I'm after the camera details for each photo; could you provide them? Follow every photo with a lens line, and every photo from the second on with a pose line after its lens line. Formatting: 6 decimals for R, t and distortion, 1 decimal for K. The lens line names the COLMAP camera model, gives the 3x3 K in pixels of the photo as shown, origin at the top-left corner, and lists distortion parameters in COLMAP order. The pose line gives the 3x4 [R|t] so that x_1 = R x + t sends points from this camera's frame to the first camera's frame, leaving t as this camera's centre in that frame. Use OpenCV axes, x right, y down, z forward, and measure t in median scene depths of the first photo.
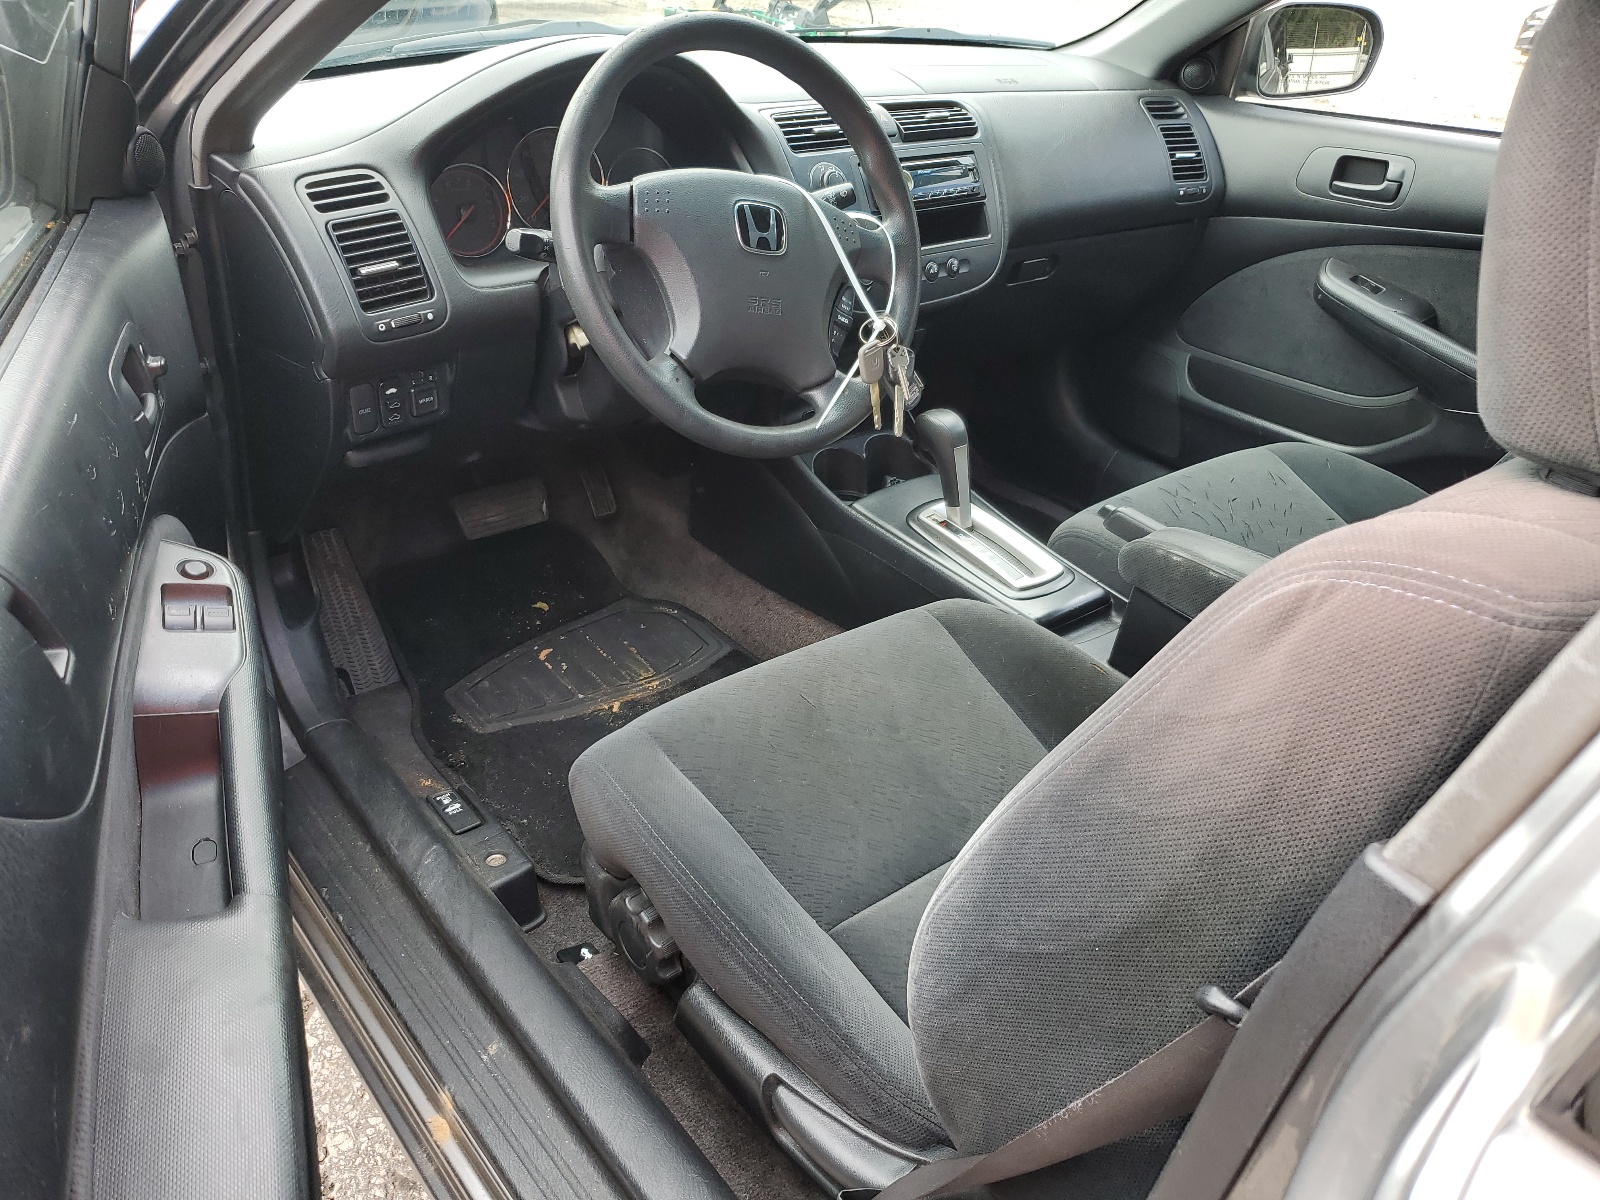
lens RADIAL K [[1217.6, 0, 797.9], [0, 1217.6, 604.4], [0, 0, 1]] dist [-0.010769, -0.004993]
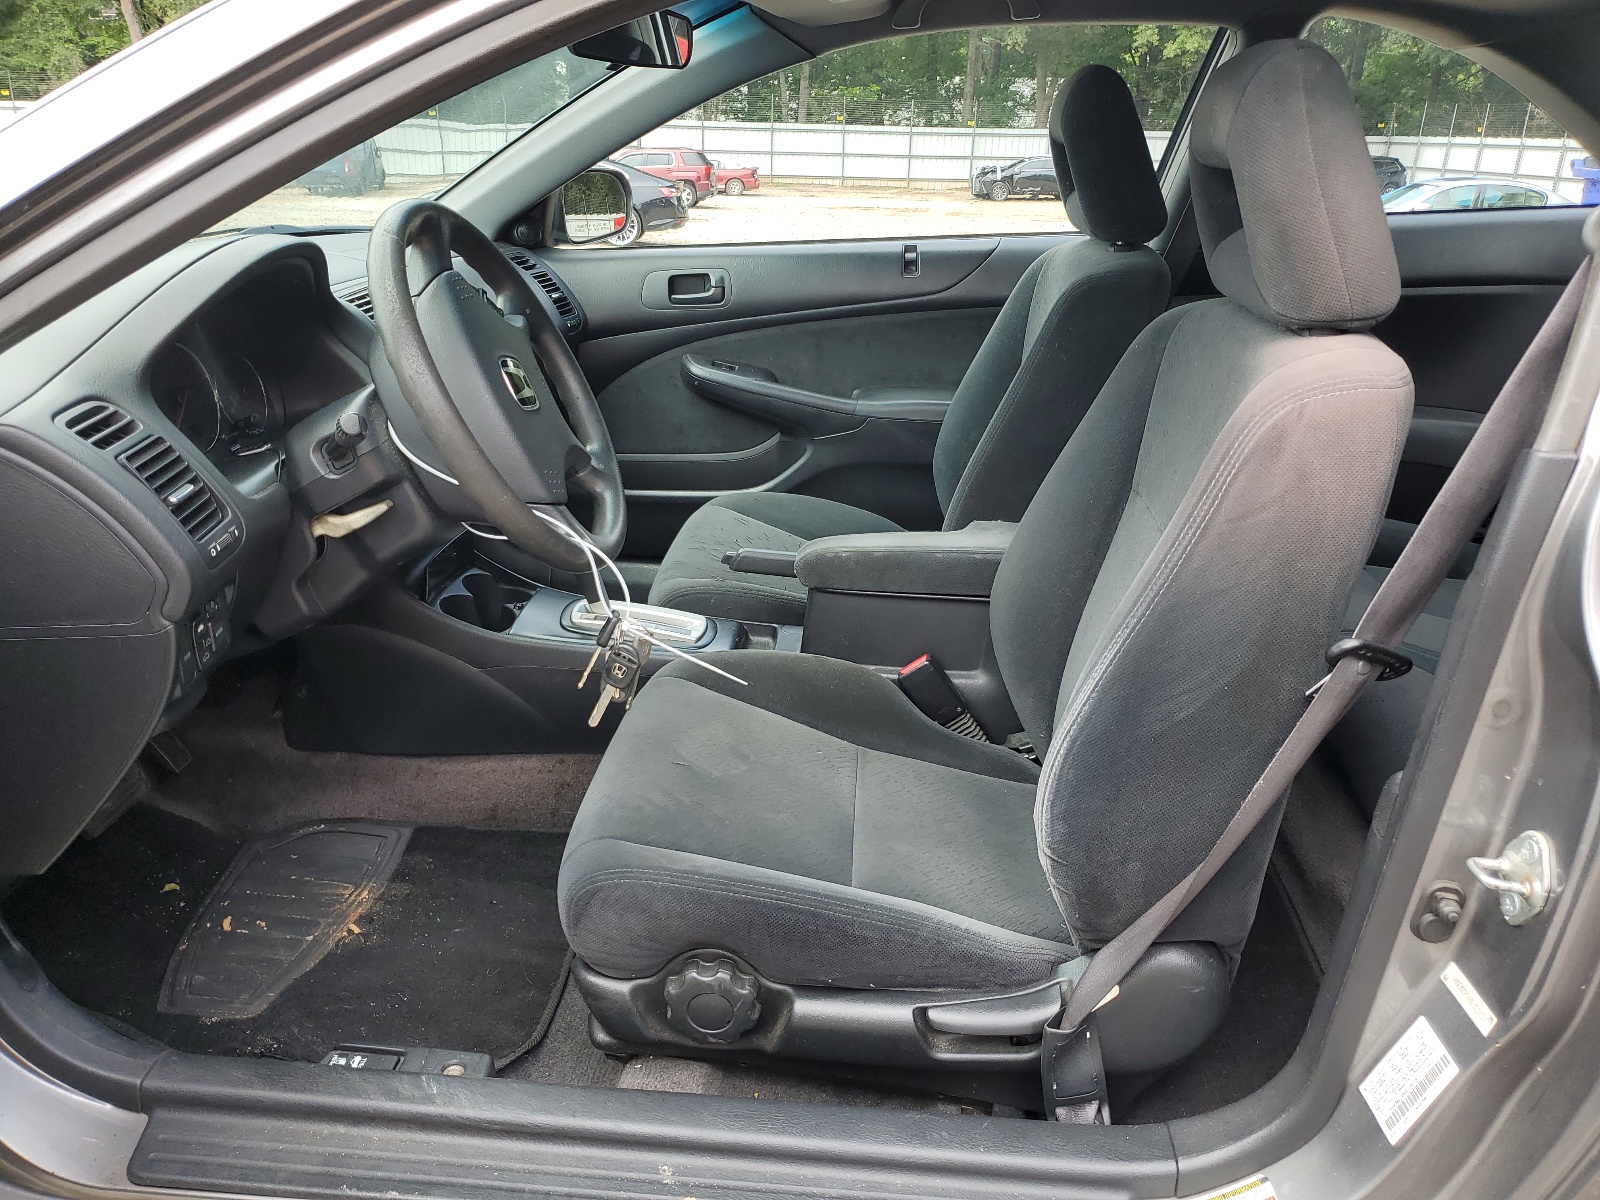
lens RADIAL K [[1217.6, 0, 793.1], [0, 1217.6, 597.6], [0, 0, 1]] dist [-0.010769, -0.004993]
pose [[0.698661, -0.305701, 0.646854, -0.398335], [0.394094, 0.919029, 0.008672, -0.020922], [-0.597129, 0.248862, 0.762565, 0.035666]]
